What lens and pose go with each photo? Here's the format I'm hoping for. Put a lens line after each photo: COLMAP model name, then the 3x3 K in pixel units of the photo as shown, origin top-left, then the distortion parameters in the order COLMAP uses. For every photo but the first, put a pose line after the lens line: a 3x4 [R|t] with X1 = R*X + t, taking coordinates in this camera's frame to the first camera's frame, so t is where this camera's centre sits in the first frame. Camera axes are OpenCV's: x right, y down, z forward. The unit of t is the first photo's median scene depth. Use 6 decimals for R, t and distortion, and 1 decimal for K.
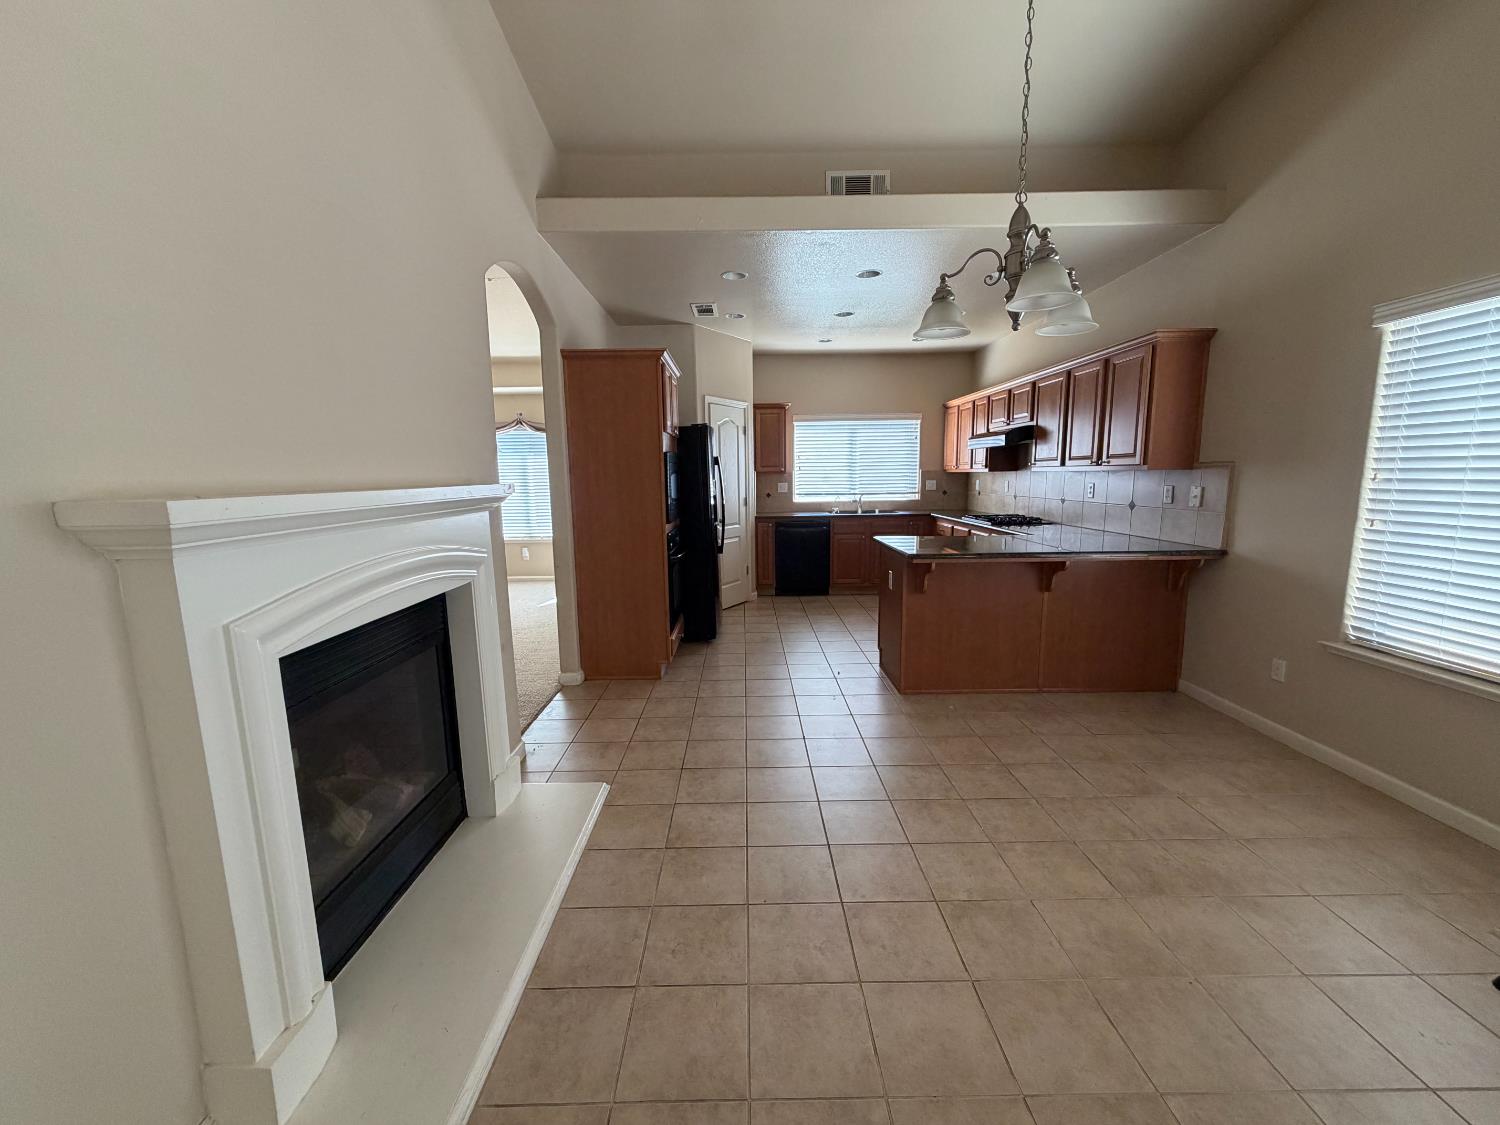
lens RADIAL K [[597.3, 0, 748.1], [0, 597.3, 563.3], [0, 0, 1]] dist [0.000218, -0.000119]
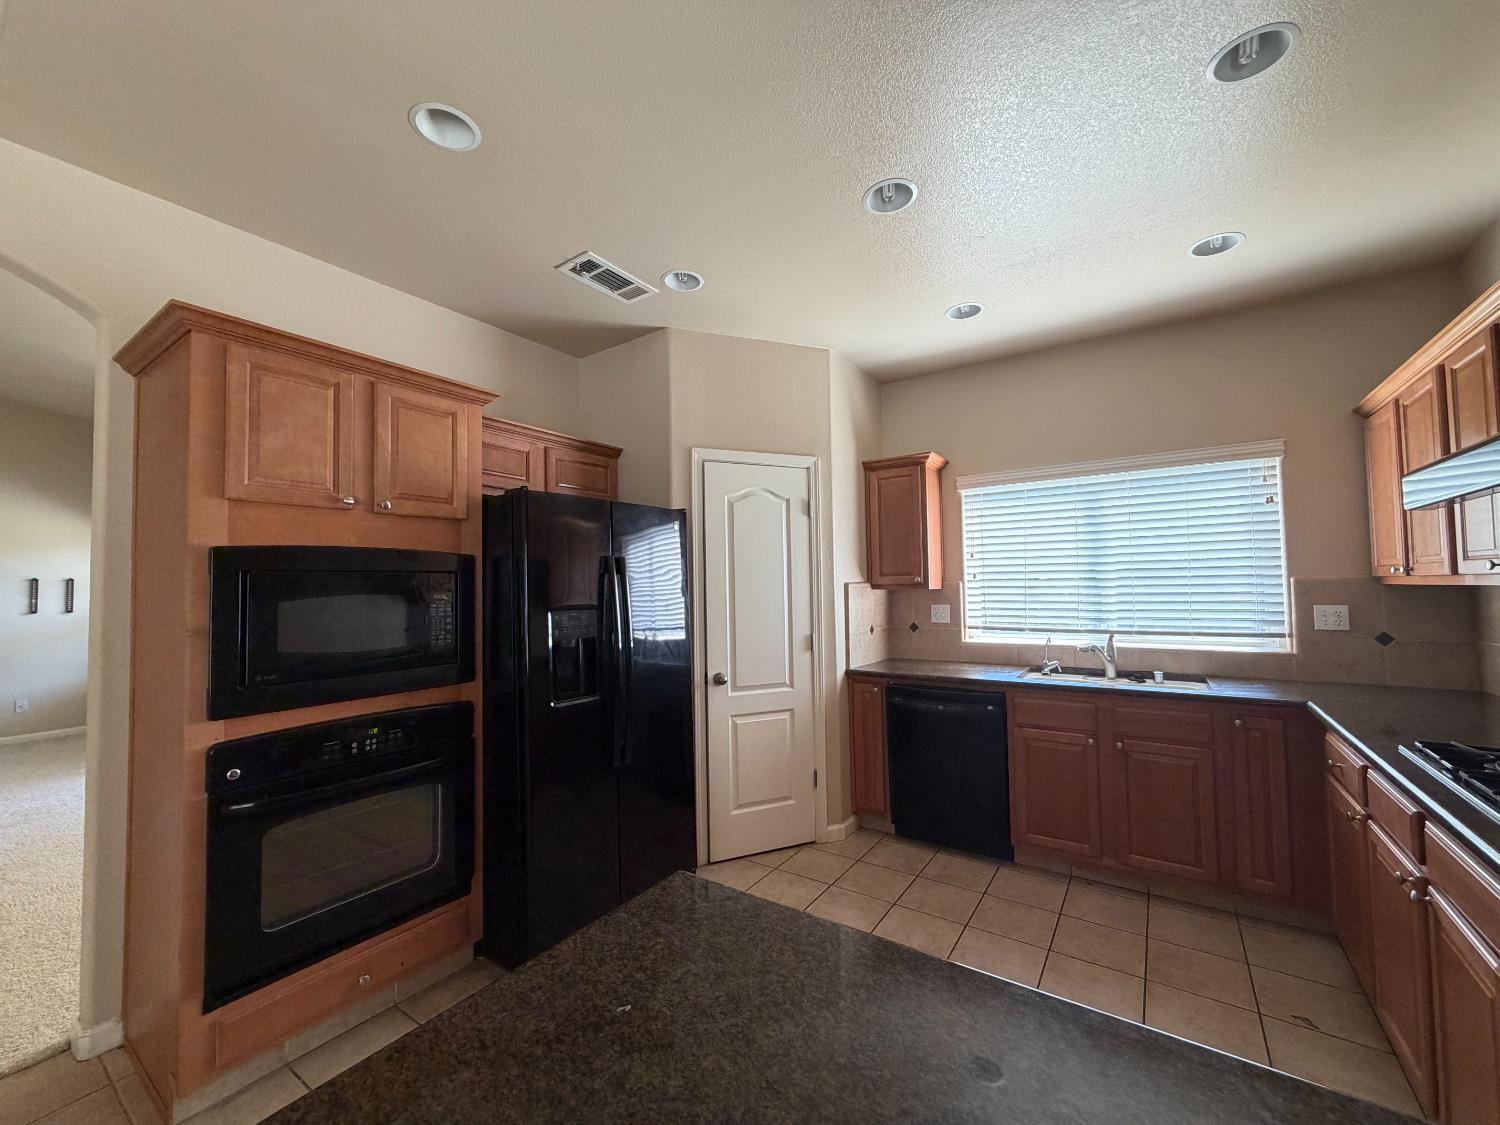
lens RADIAL K [[597.3, 0, 748.1], [0, 597.3, 563.3], [0, 0, 1]] dist [0.000218, -0.000119]
pose [[0.821273, -0.021972, -0.570112, 0.232664], [-0.079948, 0.984967, -0.153129, -0.081561], [0.564906, 0.171340, 0.807170, 0.504767]]
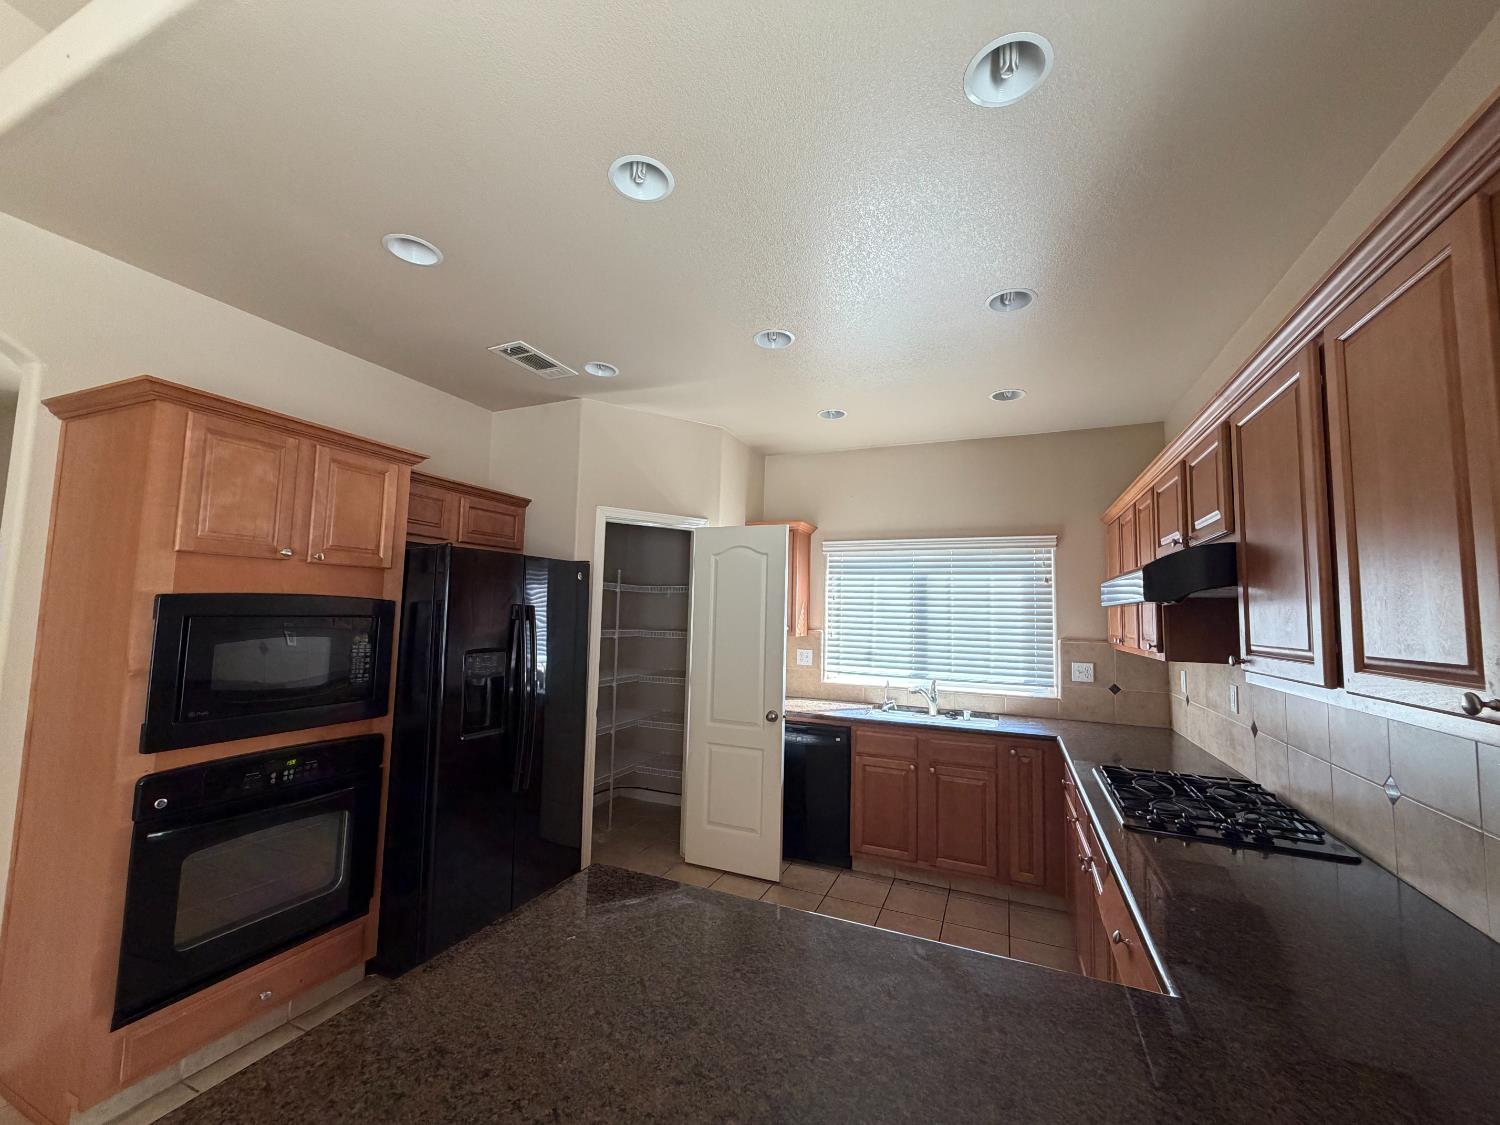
lens RADIAL K [[597.3, 0, 748.1], [0, 597.3, 563.3], [0, 0, 1]] dist [0.000218, -0.000119]
pose [[0.916050, 0.004581, -0.401039, 0.264906], [-0.097559, 0.972446, -0.211734, -0.090487], [0.389018, 0.233084, 0.891256, 0.437271]]
